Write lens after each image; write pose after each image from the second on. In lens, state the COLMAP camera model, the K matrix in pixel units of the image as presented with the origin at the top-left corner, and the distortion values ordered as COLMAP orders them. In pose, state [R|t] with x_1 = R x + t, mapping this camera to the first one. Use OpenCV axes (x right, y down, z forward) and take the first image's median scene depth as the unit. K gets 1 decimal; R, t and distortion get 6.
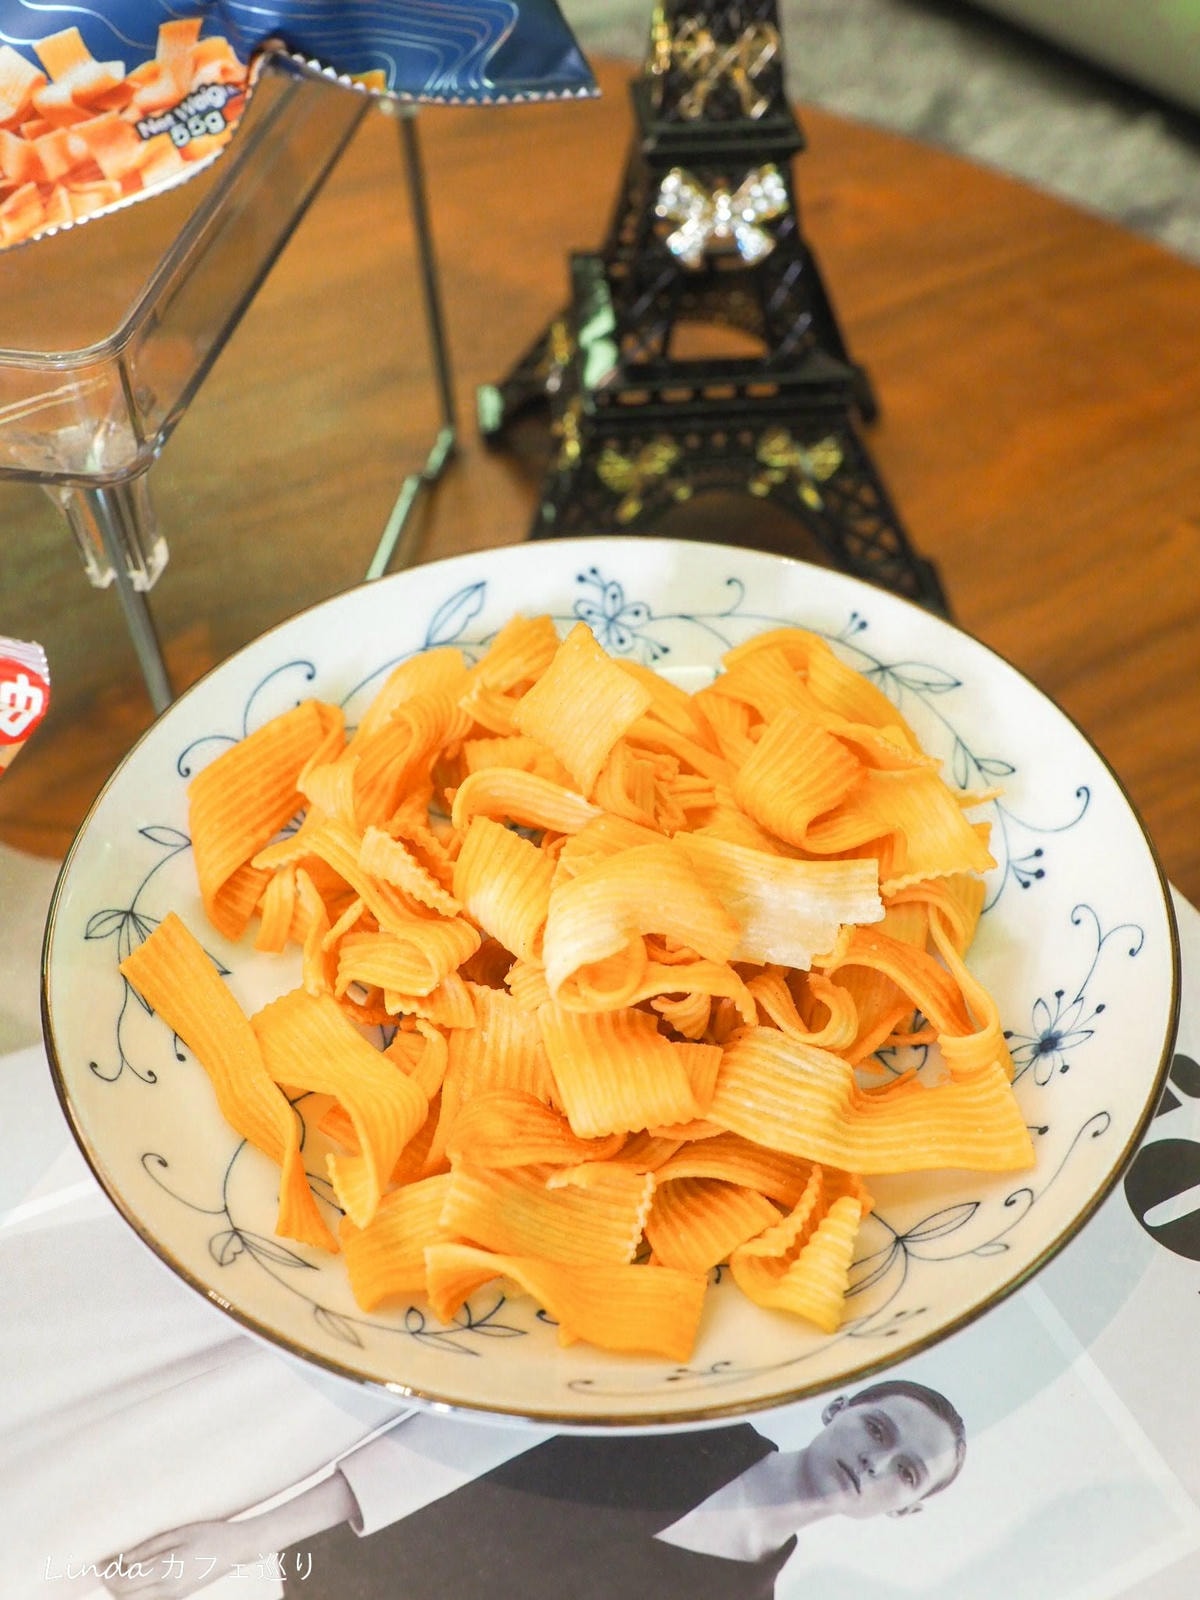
lens RADIAL K [[1574.5, 0, 543.2], [0, 1574.5, 761.7], [0, 0, 1]] dist [-0.013314, 0.026124]
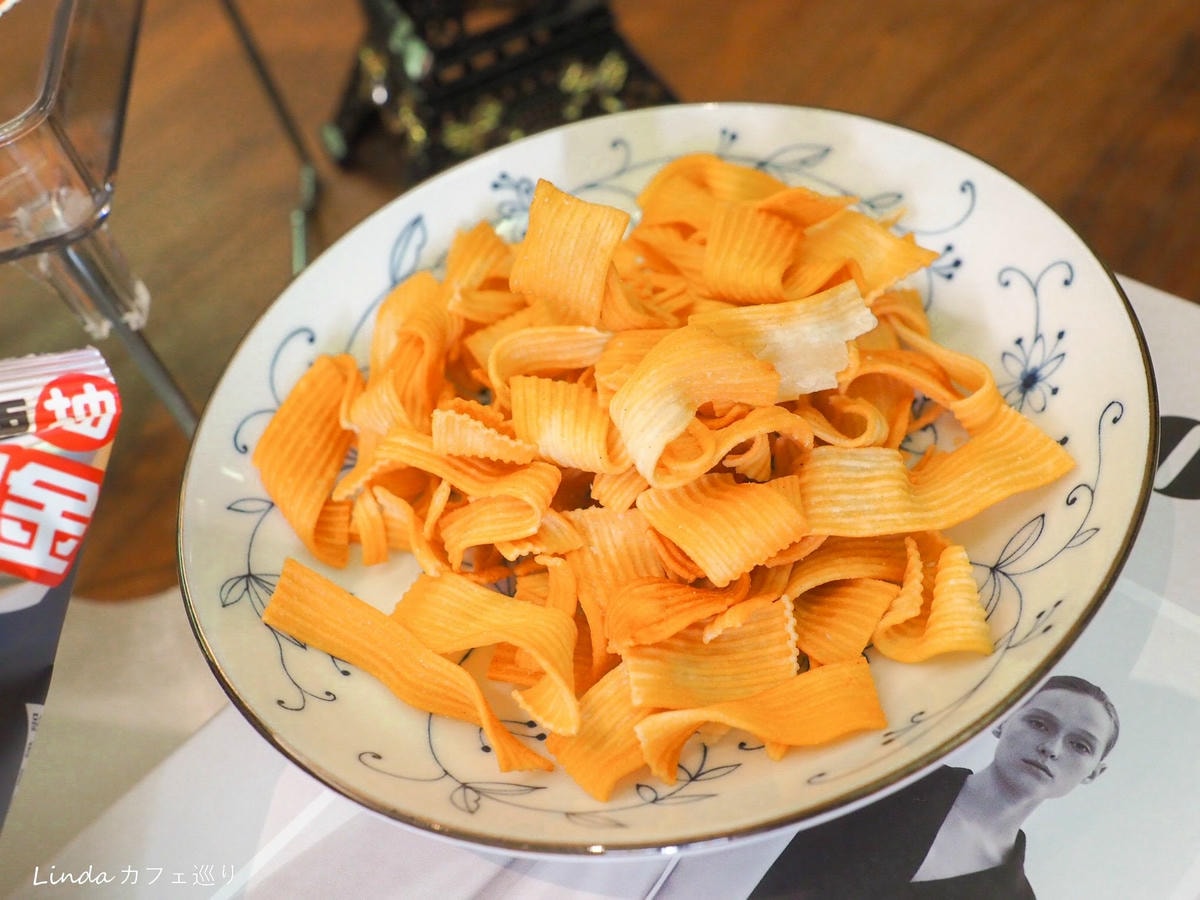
lens RADIAL K [[1180.8, 0, 564.0], [0, 1180.8, 448.0], [0, 0, 1]] dist [-0.013314, 0.026124]
pose [[0.924524, -0.364134, 0.112525, -0.127053], [0.362623, 0.931303, 0.034349, 0.069173], [-0.117302, 0.009048, 0.993055, 0.154783]]
